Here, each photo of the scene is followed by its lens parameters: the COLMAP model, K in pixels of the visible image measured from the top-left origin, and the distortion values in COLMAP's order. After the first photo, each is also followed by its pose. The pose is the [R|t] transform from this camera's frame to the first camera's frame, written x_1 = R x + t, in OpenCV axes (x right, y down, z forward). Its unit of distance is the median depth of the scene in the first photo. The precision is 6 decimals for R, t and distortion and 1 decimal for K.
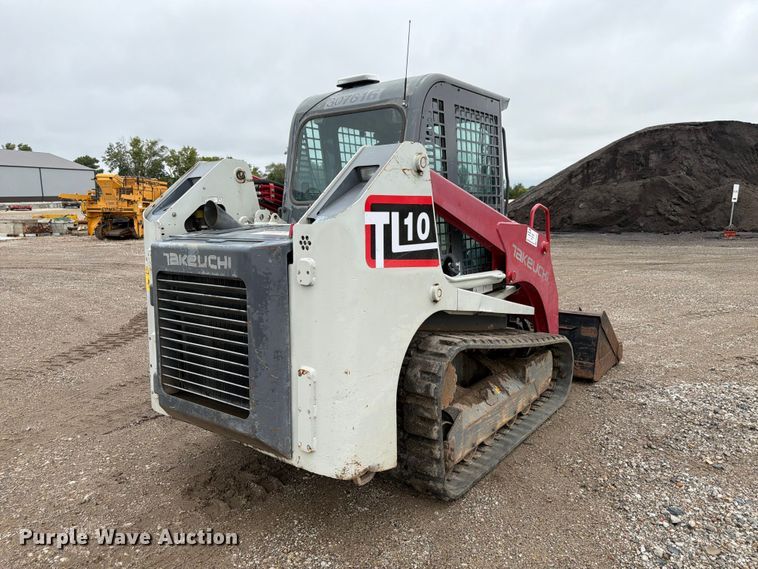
lens RADIAL K [[535.4, 0, 377.0], [0, 535.4, 288.0], [0, 0, 1]] dist [0.054589, -0.075535]
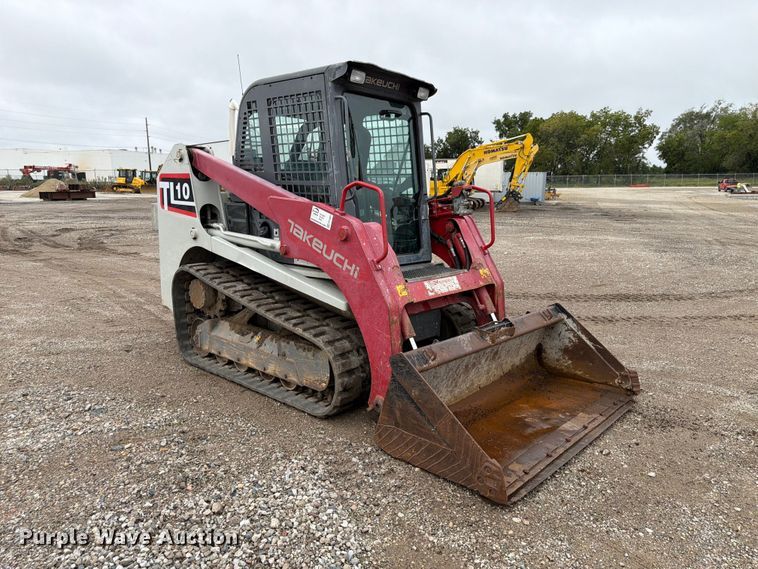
lens RADIAL K [[535.4, 0, 380.1], [0, 535.4, 293.8], [0, 0, 1]] dist [0.054589, -0.075535]
pose [[-0.083258, 0.200174, -0.976216, 1.775883], [-0.166056, 0.963134, 0.211654, -0.265962], [0.982595, 0.179729, -0.046949, 1.740387]]
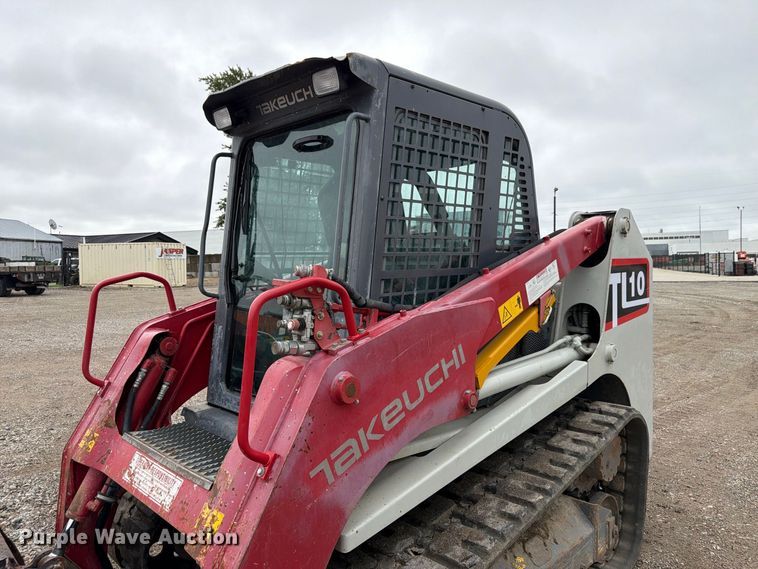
lens RADIAL K [[535.4, 0, 373.3], [0, 535.4, 283.8], [0, 0, 1]] dist [0.054589, -0.075535]
pose [[-0.988753, 0.015397, 0.148763, 0.403962], [0.044552, 0.979851, 0.194700, -0.349900], [-0.142768, 0.199138, -0.969516, 2.112786]]
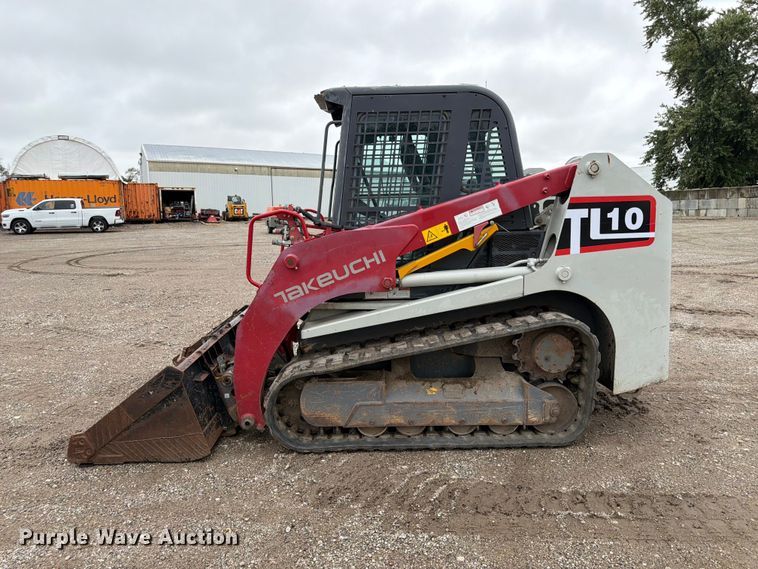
lens RADIAL K [[535.4, 0, 372.0], [0, 535.4, 283.6], [0, 0, 1]] dist [0.054589, -0.075535]
pose [[-0.597491, -0.087934, 0.797039, -0.670880], [0.152466, 0.963379, 0.220580, -0.328603], [-0.787247, 0.253316, -0.562204, 2.160088]]
